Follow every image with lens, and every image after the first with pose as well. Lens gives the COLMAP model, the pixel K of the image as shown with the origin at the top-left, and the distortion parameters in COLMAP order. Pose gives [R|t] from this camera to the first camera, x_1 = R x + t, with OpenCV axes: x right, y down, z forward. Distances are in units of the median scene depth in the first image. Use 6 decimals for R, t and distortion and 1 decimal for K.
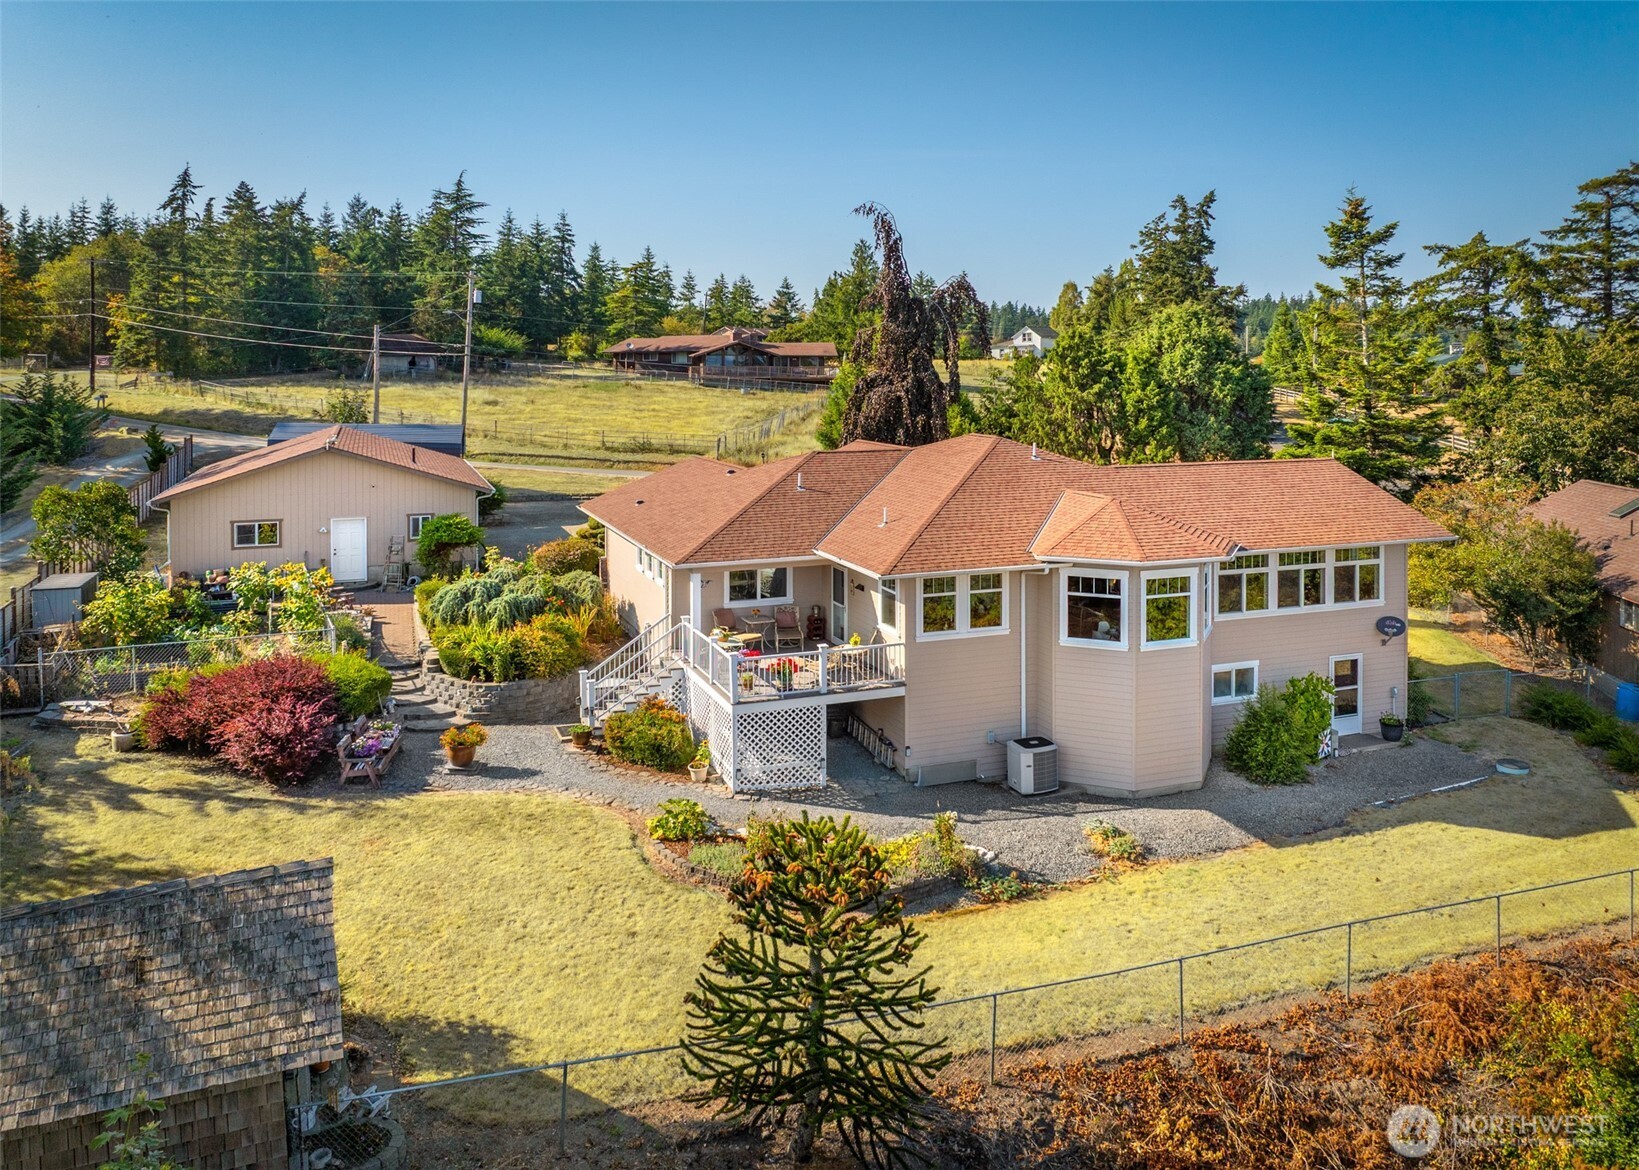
lens RADIAL K [[1211.3, 0, 815.6], [0, 1211.3, 575.1], [0, 0, 1]] dist [-0.046515, 0.007321]
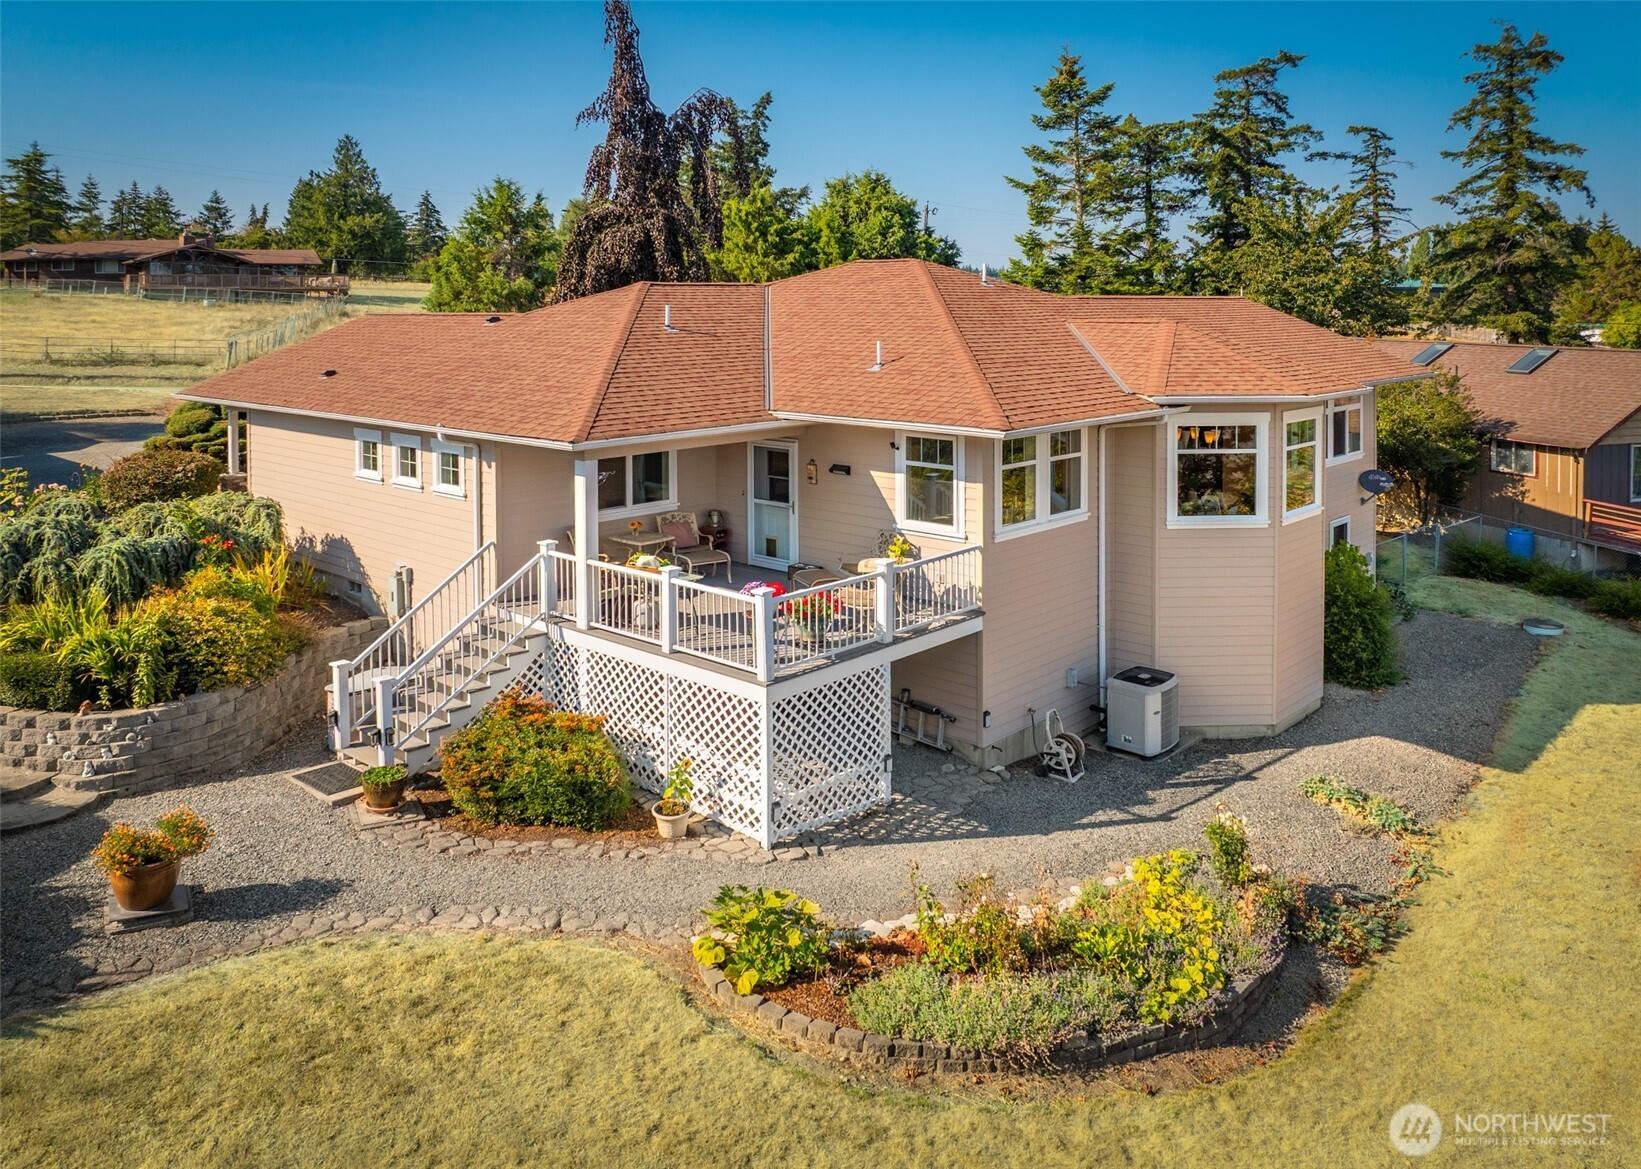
lens RADIAL K [[1212.8, 0, 936.5], [0, 1212.8, 432.5], [0, 0, 1]] dist [-0.046515, 0.007321]
pose [[0.872054, -0.047099, 0.487138, -0.204124], [0.073329, 0.996697, -0.034906, 0.015032], [-0.483885, 0.066161, 0.872627, 0.382244]]
